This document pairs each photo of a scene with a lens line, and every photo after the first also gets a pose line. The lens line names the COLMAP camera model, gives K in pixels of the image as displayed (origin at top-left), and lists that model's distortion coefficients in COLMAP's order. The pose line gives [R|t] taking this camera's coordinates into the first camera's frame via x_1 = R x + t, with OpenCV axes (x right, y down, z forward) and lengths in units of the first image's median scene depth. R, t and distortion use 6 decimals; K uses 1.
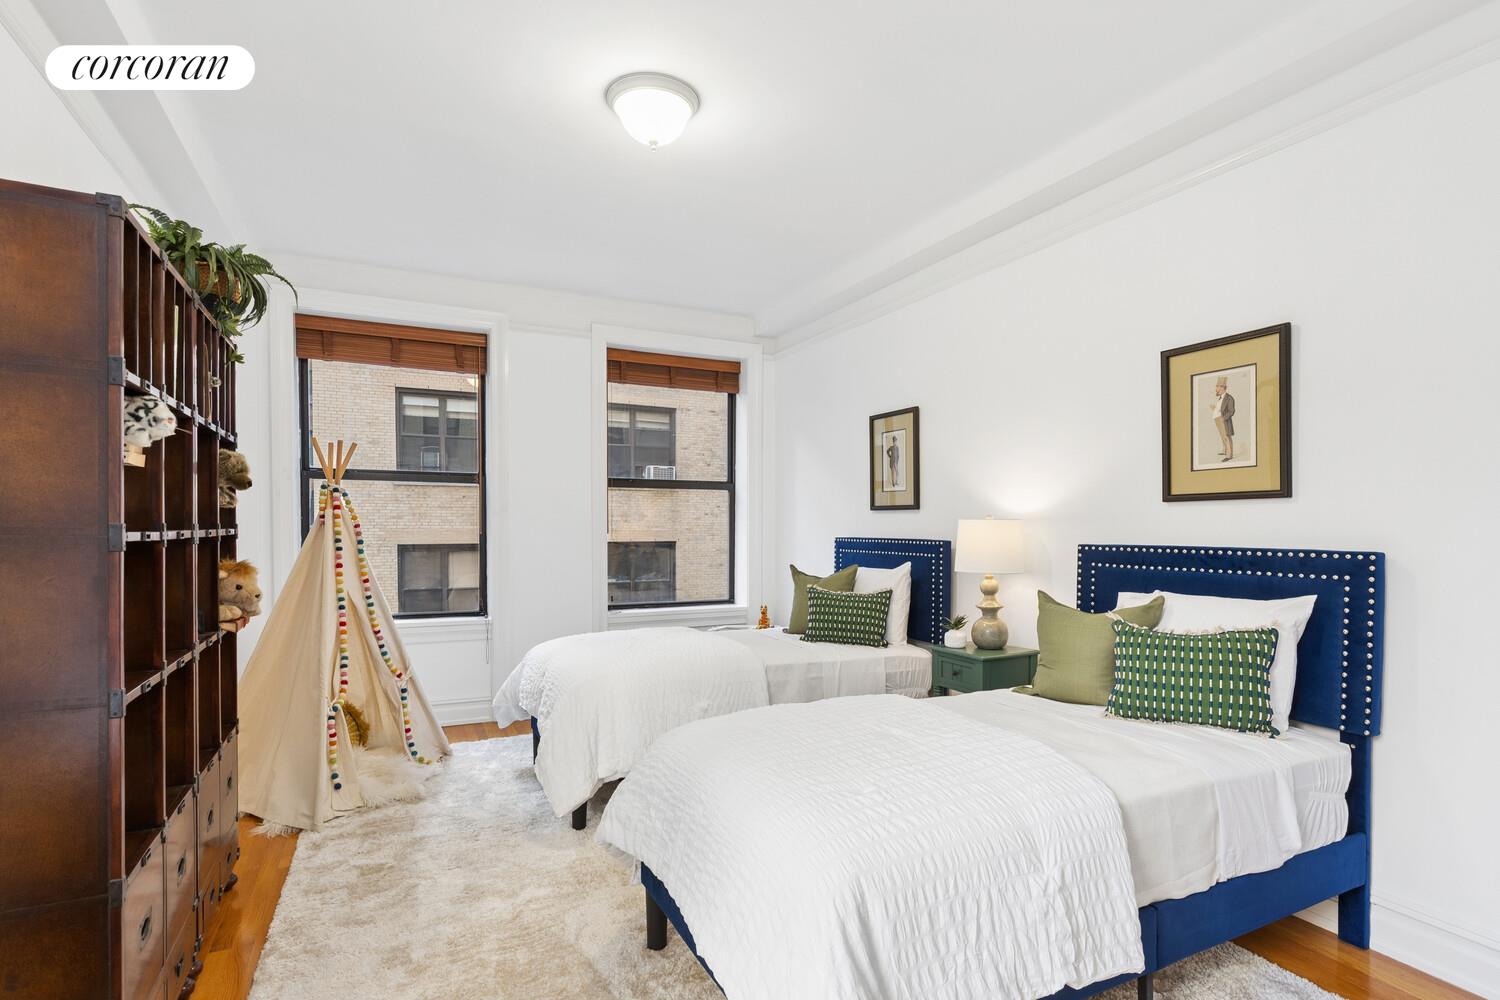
lens RADIAL K [[757.4, 0, 752.3], [0, 757.4, 526.7], [0, 0, 1]] dist [-0.000603, 0.000130]
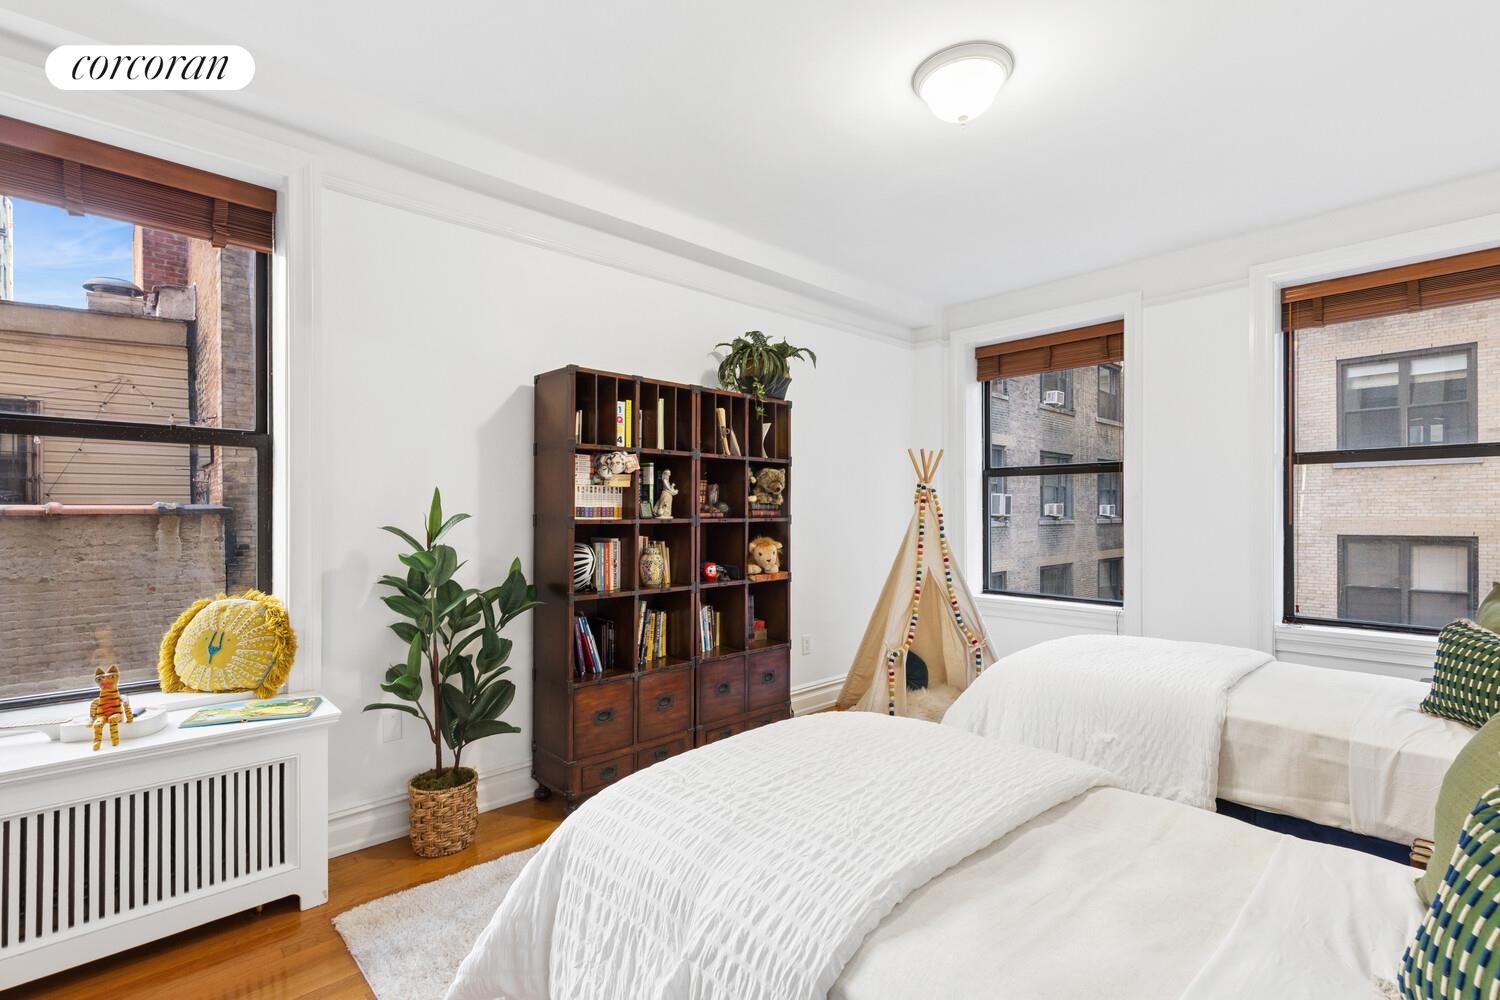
lens RADIAL K [[686.8, 0, 750.4], [0, 686.8, 506.8], [0, 0, 1]] dist [0.010901, 0.000135]
pose [[0.291925, -0.011427, -0.956373, 0.359099], [0.000878, 0.999931, -0.011679, -0.001856], [0.956441, 0.002570, 0.291915, 0.280055]]
